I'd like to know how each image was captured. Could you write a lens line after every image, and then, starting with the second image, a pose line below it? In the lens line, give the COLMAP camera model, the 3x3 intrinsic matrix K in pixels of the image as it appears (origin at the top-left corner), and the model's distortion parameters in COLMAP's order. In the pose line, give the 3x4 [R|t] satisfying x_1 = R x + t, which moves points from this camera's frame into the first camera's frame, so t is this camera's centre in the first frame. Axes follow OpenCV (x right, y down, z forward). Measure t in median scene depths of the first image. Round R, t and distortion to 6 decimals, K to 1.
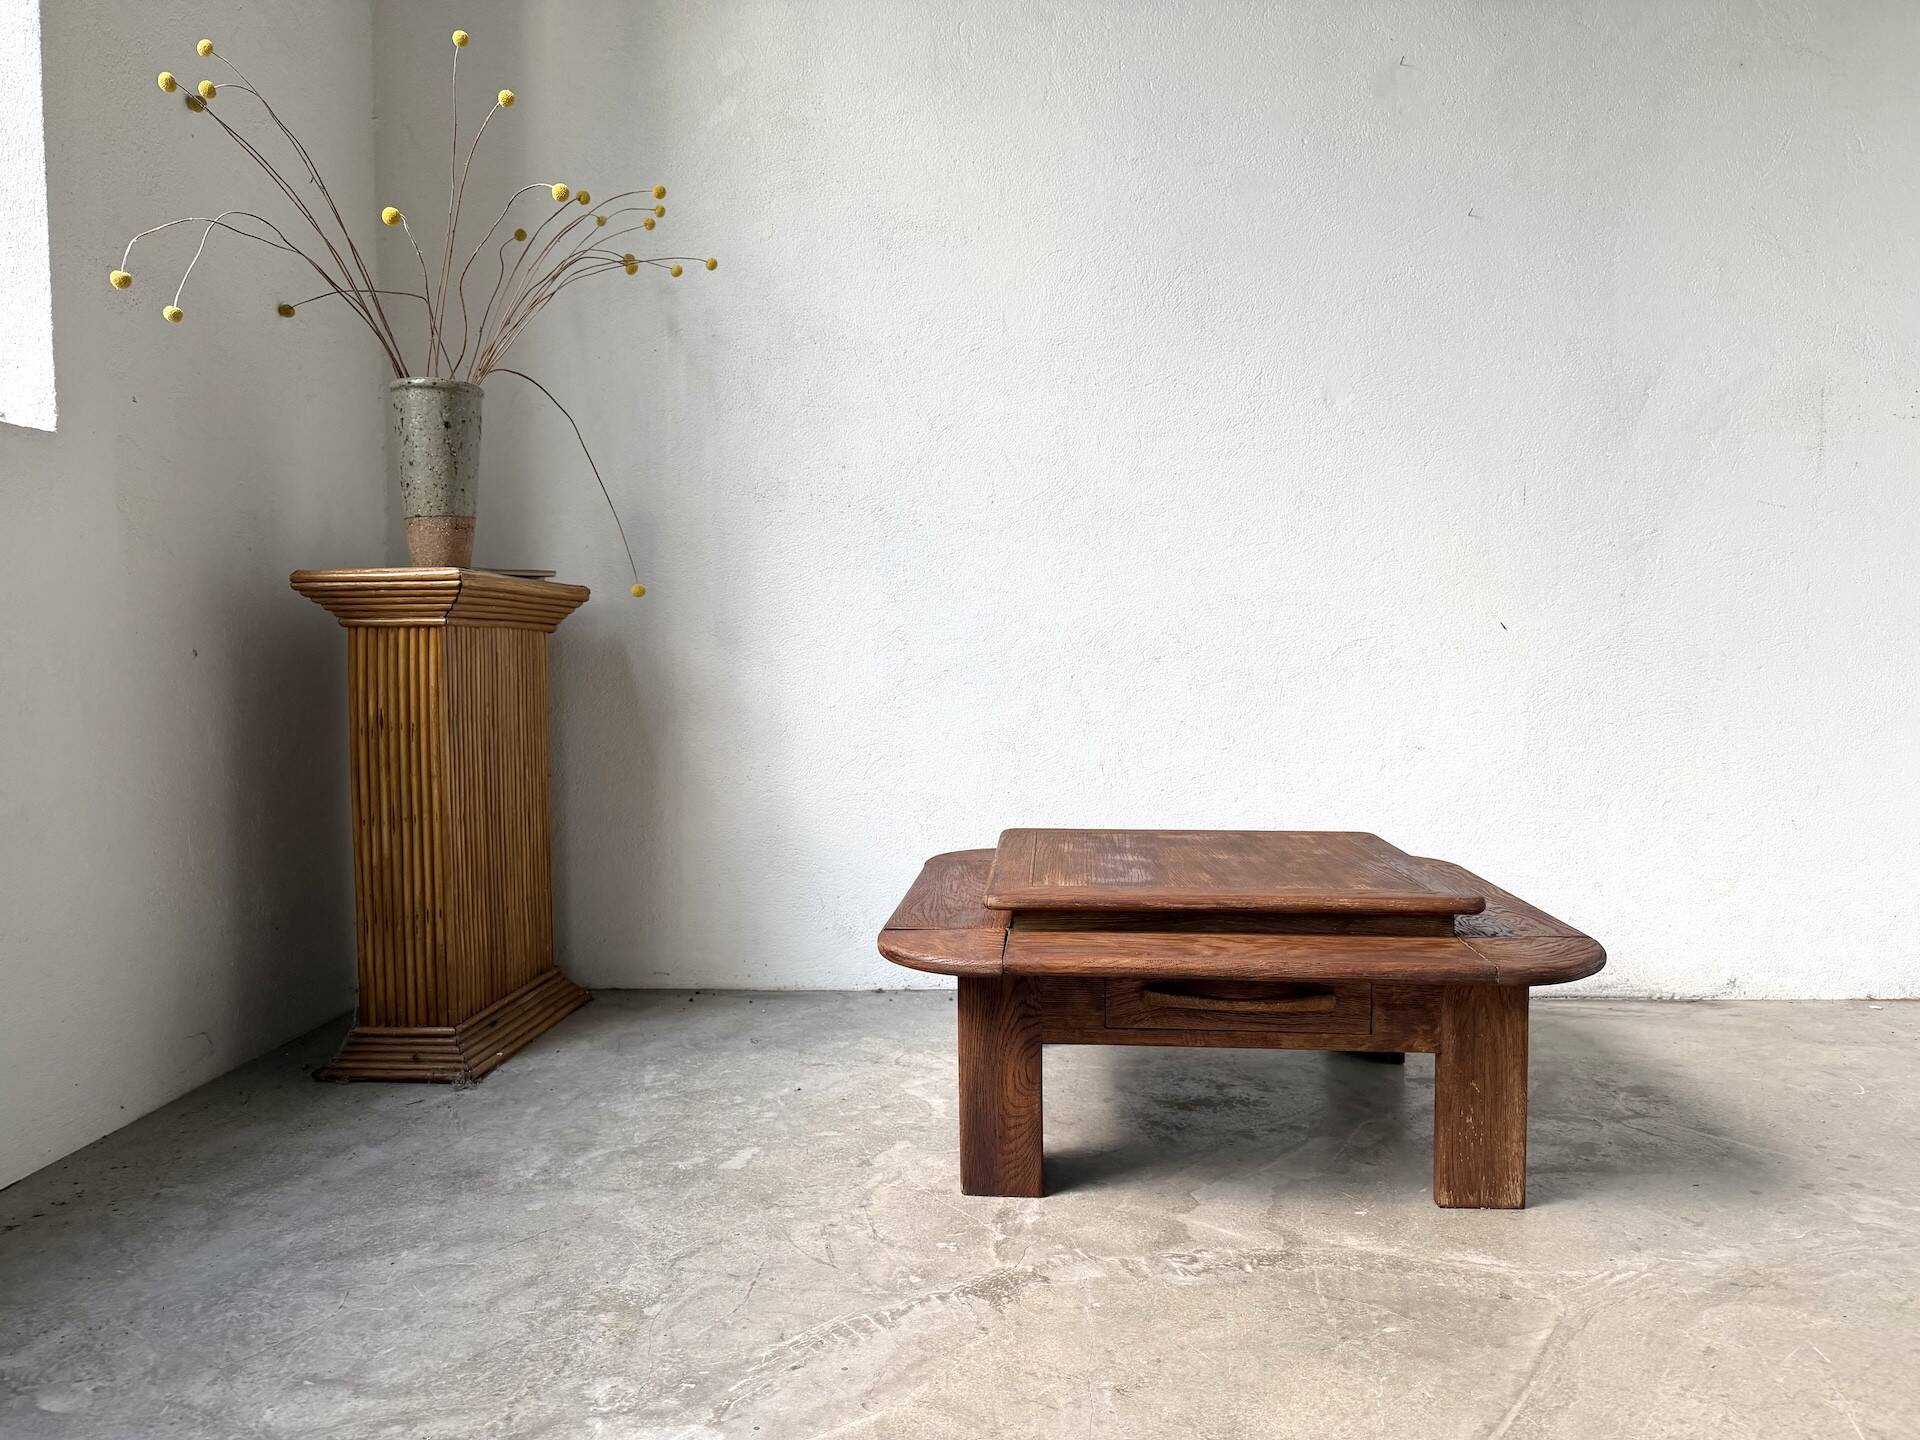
lens RADIAL K [[1358.8, 0, 971.5], [0, 1358.8, 723.1], [0, 0, 1]] dist [0.017722, -0.027474]
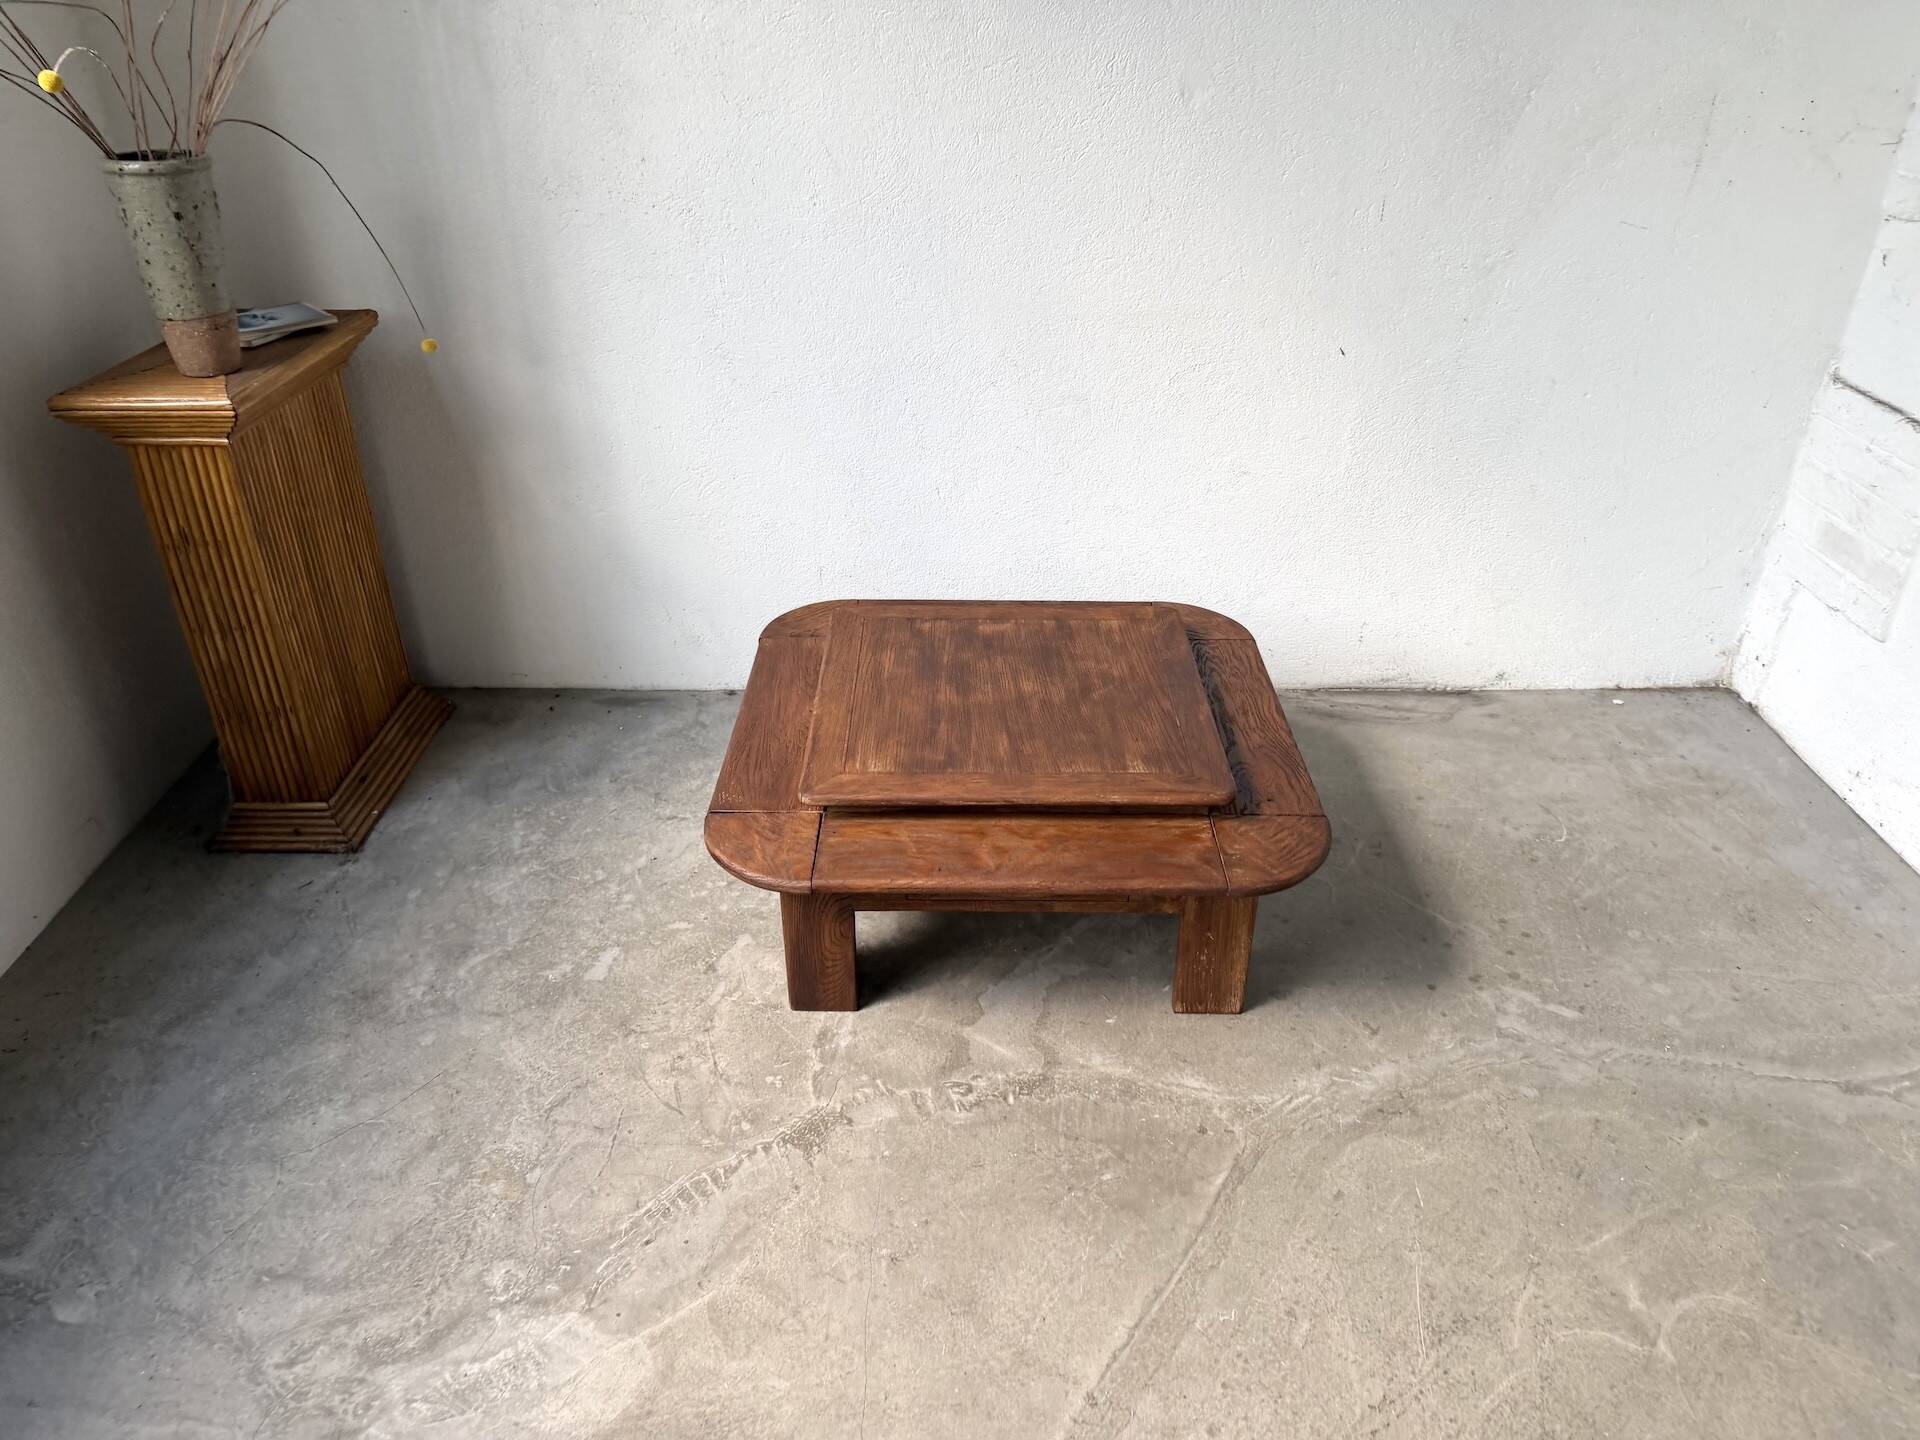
lens RADIAL K [[1339.9, 0, 962.8], [0, 1339.9, 727.6], [0, 0, 1]] dist [0.163427, -0.326144]
pose [[0.997793, -0.023930, 0.061947, 0.082282], [-0.007444, 0.886637, 0.462406, -0.459294], [-0.065990, -0.461846, 0.884502, 0.040618]]
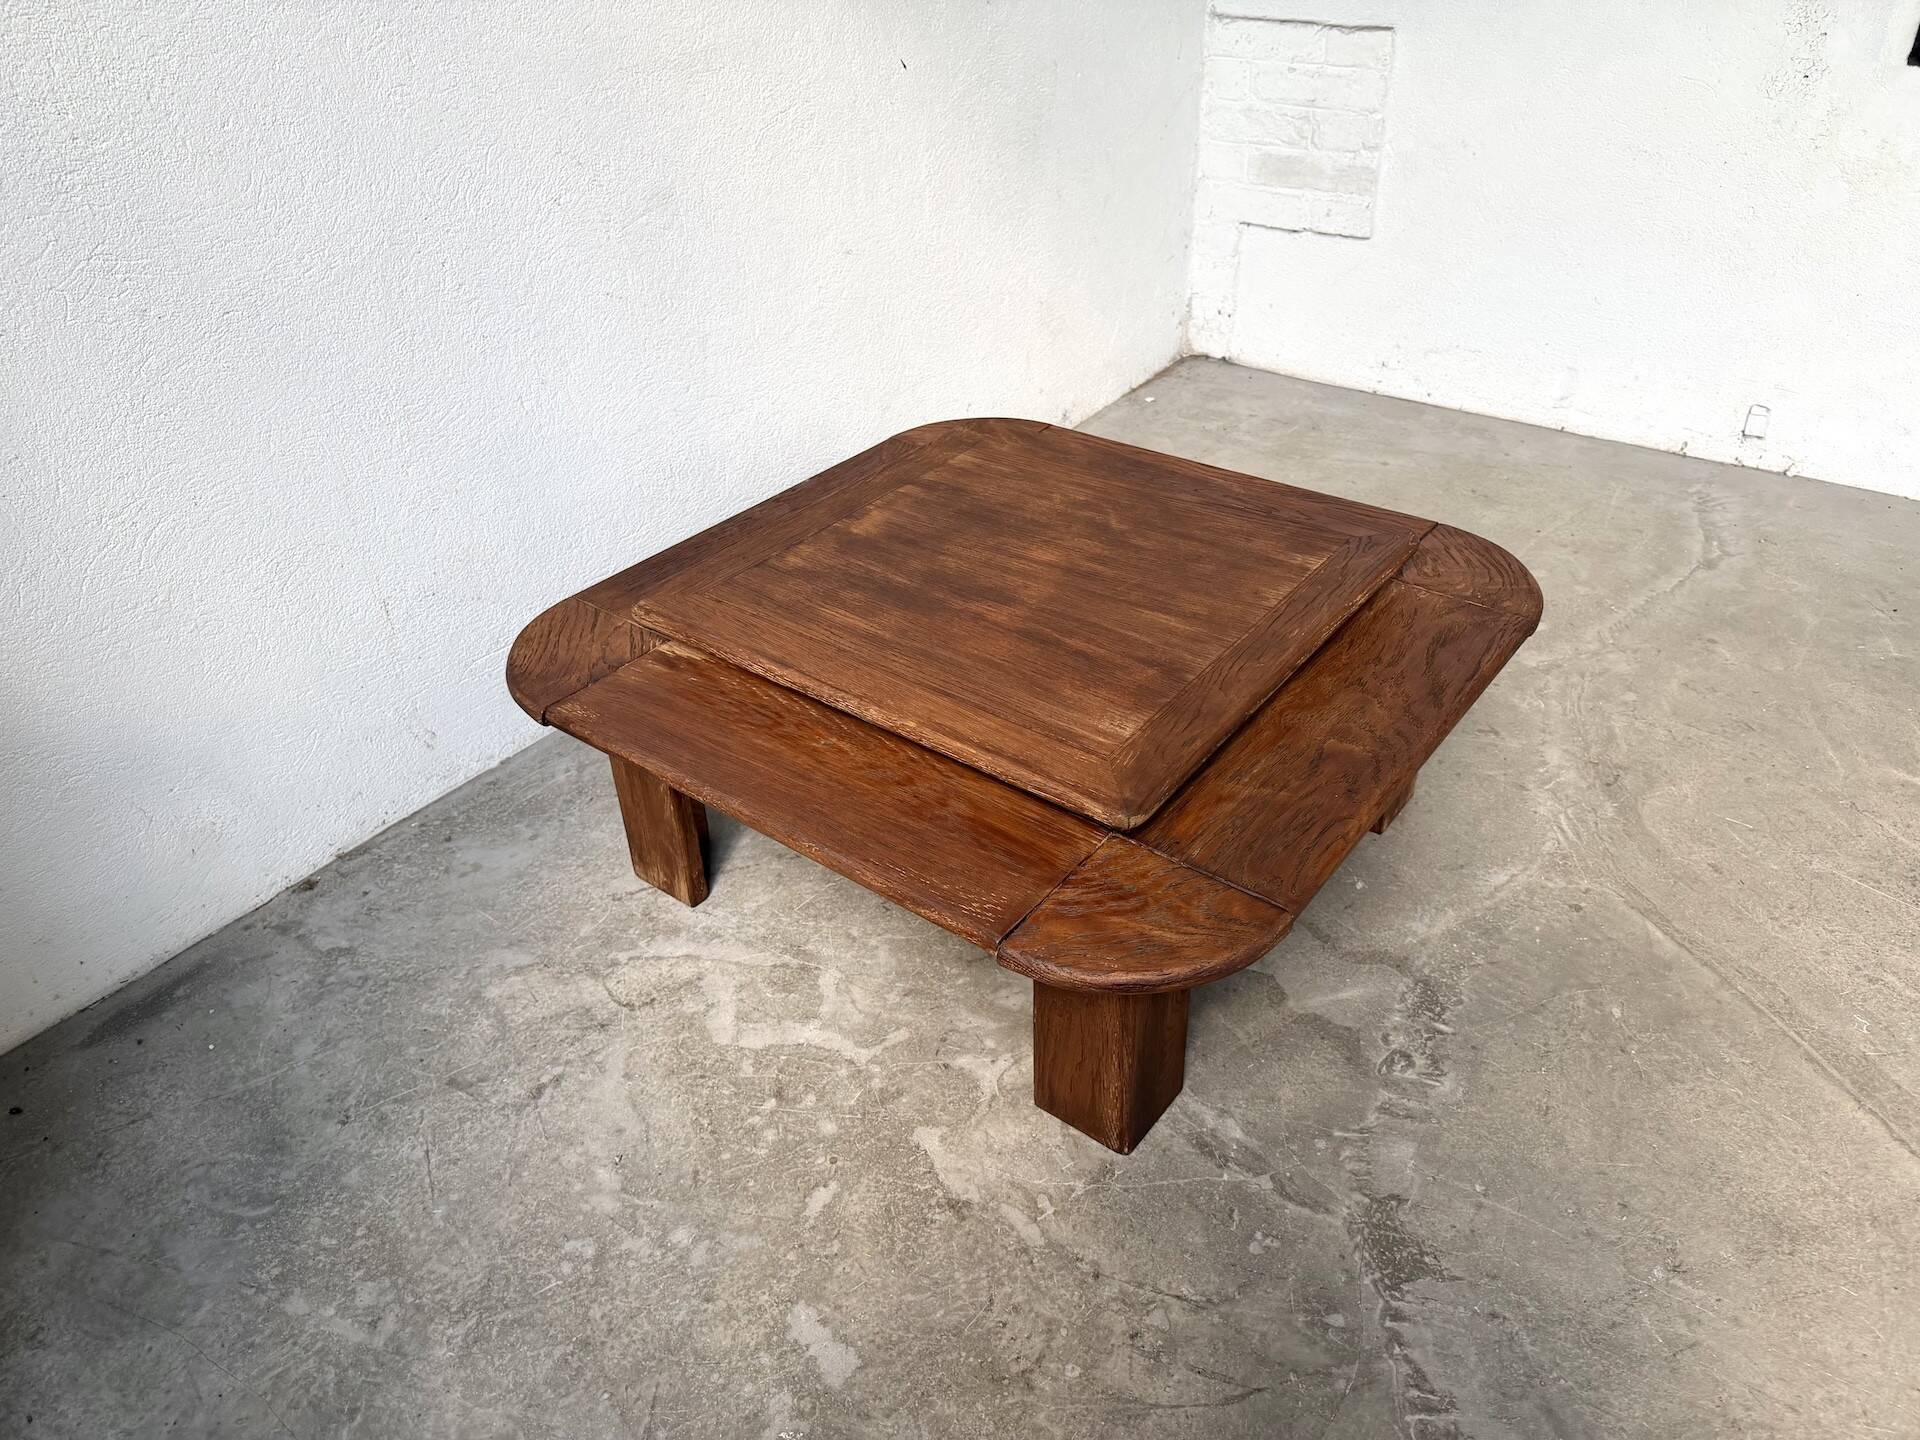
lens RADIAL K [[1358.8, 0, 971.5], [0, 1358.8, 723.1], [0, 0, 1]] dist [0.017722, -0.027474]
pose [[0.549465, -0.480331, 0.683645, -0.473756], [0.064808, 0.840267, 0.538286, -0.274974], [-0.832999, -0.251464, 0.492827, 0.803471]]
